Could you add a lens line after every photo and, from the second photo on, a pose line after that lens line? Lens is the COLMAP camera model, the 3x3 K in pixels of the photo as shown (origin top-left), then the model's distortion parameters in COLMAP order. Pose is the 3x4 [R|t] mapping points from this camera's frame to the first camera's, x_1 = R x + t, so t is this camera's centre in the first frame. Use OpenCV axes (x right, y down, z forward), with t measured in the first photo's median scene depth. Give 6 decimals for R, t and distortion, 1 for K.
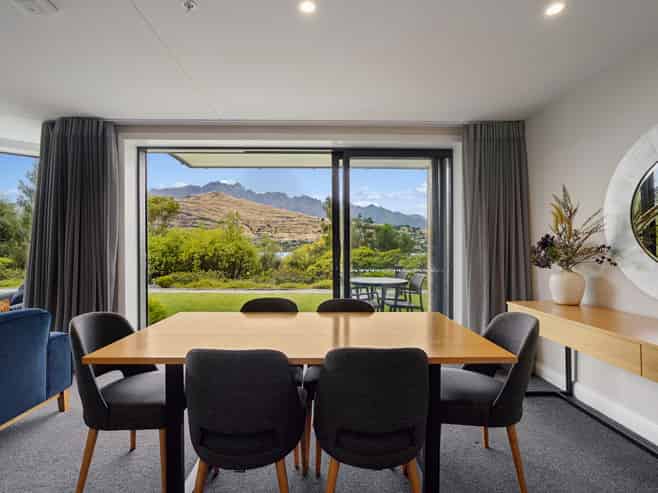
lens RADIAL K [[336.0, 0, 330.6], [0, 336.0, 249.2], [0, 0, 1]] dist [-0.043370, 0.015335]
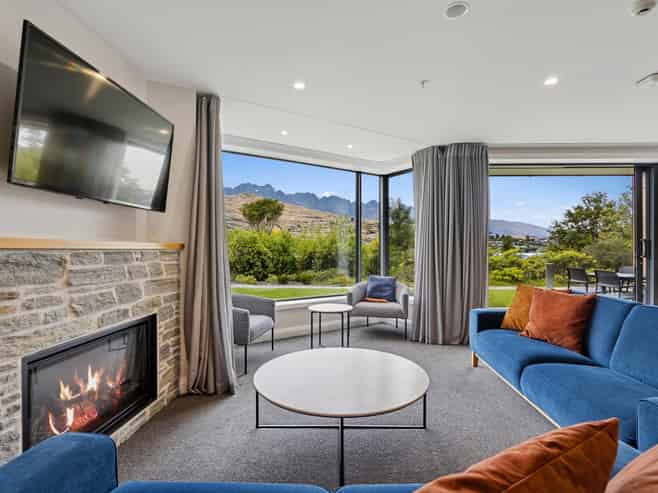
lens RADIAL K [[336.0, 0, 330.6], [0, 336.0, 249.2], [0, 0, 1]] dist [-0.043370, 0.015335]
pose [[0.997595, -0.000879, -0.069303, -0.324921], [0.000863, 1.000000, -0.000265, 0.001646], [0.069303, 0.000205, 0.997596, -0.078320]]
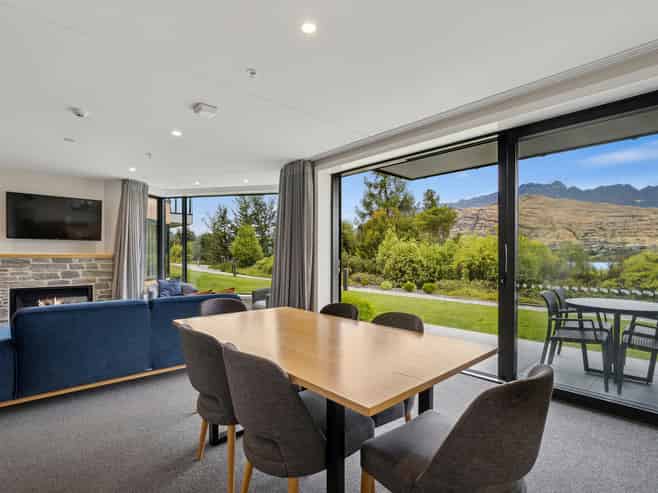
lens RADIAL K [[340.4, 0, 335.7], [0, 340.4, 259.2], [0, 0, 1]] dist [-0.006556, -0.000428]
pose [[0.659384, 0.007664, -0.751768, 0.119348], [-0.004339, 0.999970, 0.006388, -0.000404], [0.751794, -0.000950, 0.659397, 0.053543]]
